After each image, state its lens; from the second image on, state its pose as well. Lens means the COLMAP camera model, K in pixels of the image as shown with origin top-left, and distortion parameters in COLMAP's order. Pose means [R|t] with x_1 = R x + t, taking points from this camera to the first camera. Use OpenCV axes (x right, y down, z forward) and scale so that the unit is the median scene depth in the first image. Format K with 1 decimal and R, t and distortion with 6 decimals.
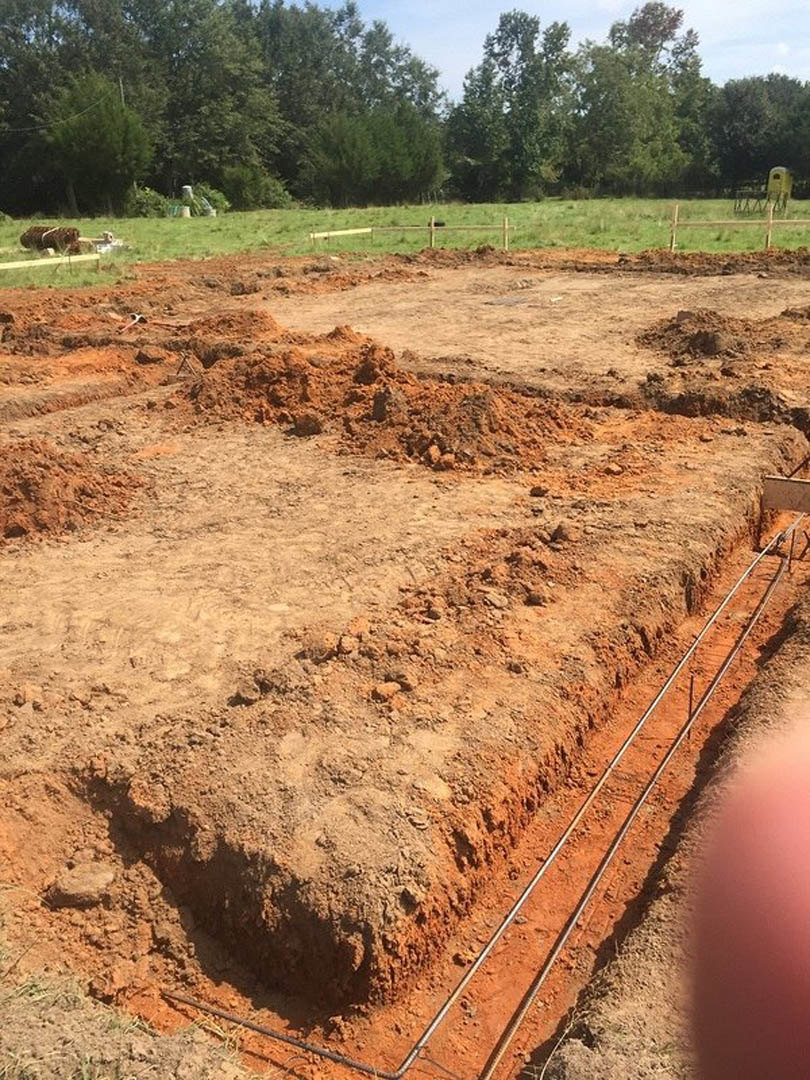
lens RADIAL K [[925.6, 0, 405.0], [0, 925.6, 540.0], [0, 0, 1]] dist [0.087759, -0.113151]
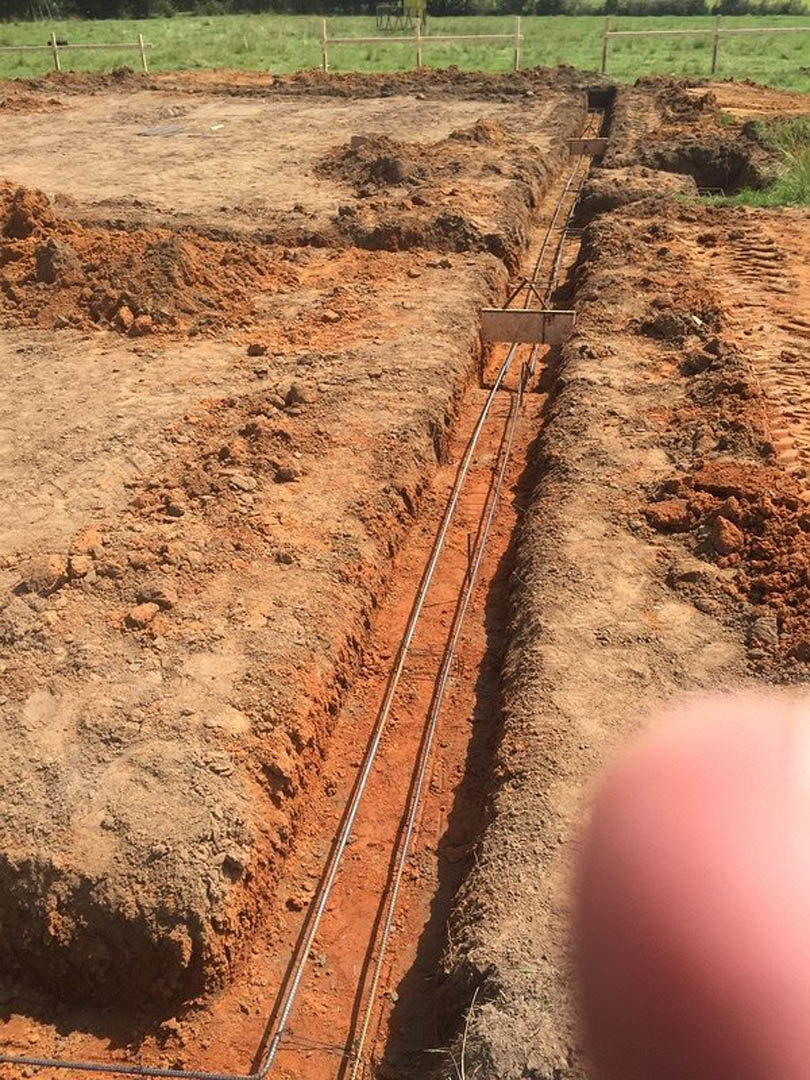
lens RADIAL K [[925.6, 0, 405.0], [0, 925.6, 540.0], [0, 0, 1]] dist [0.087759, -0.113151]
pose [[0.938789, -0.169872, 0.299697, -0.028656], [0.120413, 0.976902, 0.176531, -0.017710], [-0.322763, -0.129638, 0.937560, 0.106294]]
